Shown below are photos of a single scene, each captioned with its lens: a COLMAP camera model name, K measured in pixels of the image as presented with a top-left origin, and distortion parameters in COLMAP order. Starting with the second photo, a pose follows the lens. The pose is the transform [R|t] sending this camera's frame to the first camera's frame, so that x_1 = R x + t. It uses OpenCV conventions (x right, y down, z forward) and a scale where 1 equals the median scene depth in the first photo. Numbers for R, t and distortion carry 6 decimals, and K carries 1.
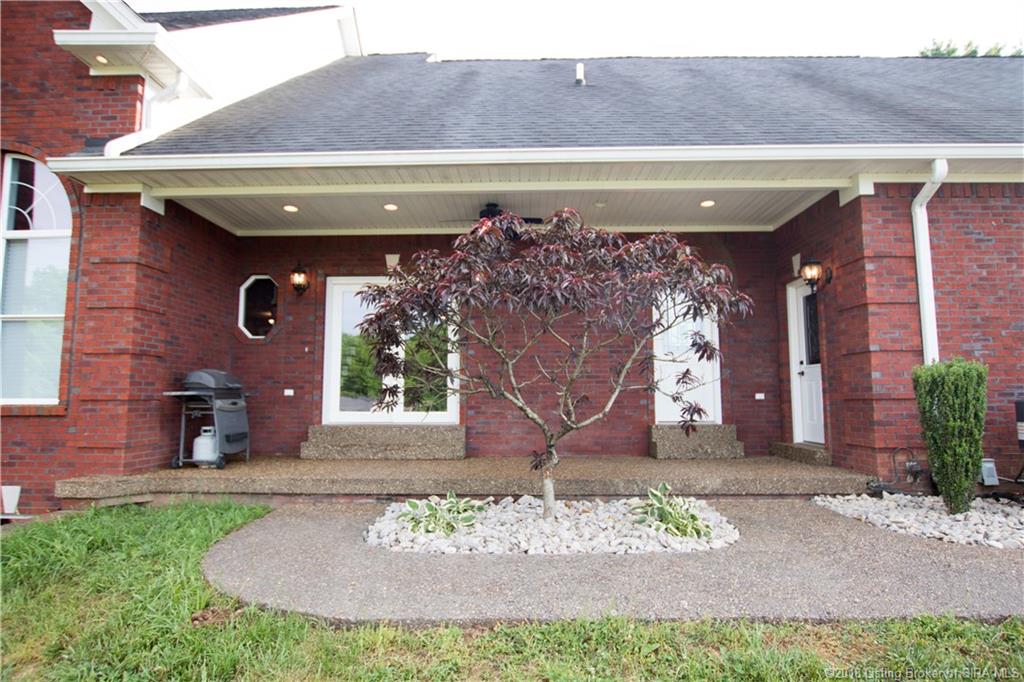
lens RADIAL K [[535.5, 0, 517.2], [0, 535.5, 346.7], [0, 0, 1]] dist [-0.025792, 0.000134]
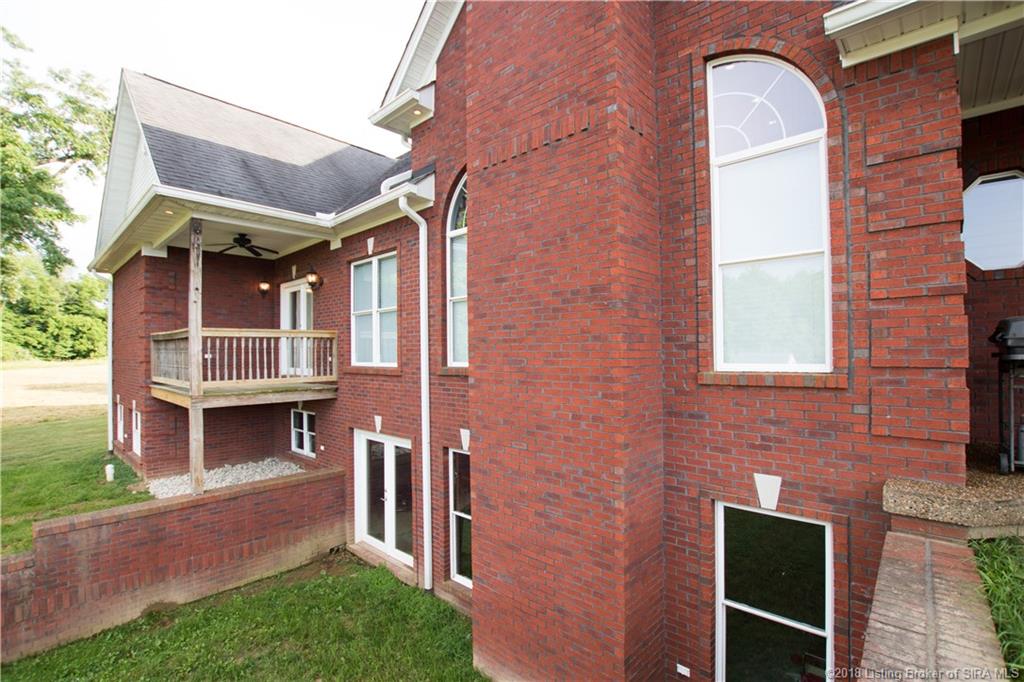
lens RADIAL K [[475.0, 0, 505.9], [0, 475.0, 345.8], [0, 0, 1]] dist [-0.032271, 0.004567]
pose [[0.744122, -0.012854, -0.667920, -0.772913], [0.068981, 0.995949, 0.057684, 0.005146], [0.664473, -0.088998, 0.741994, 0.227002]]
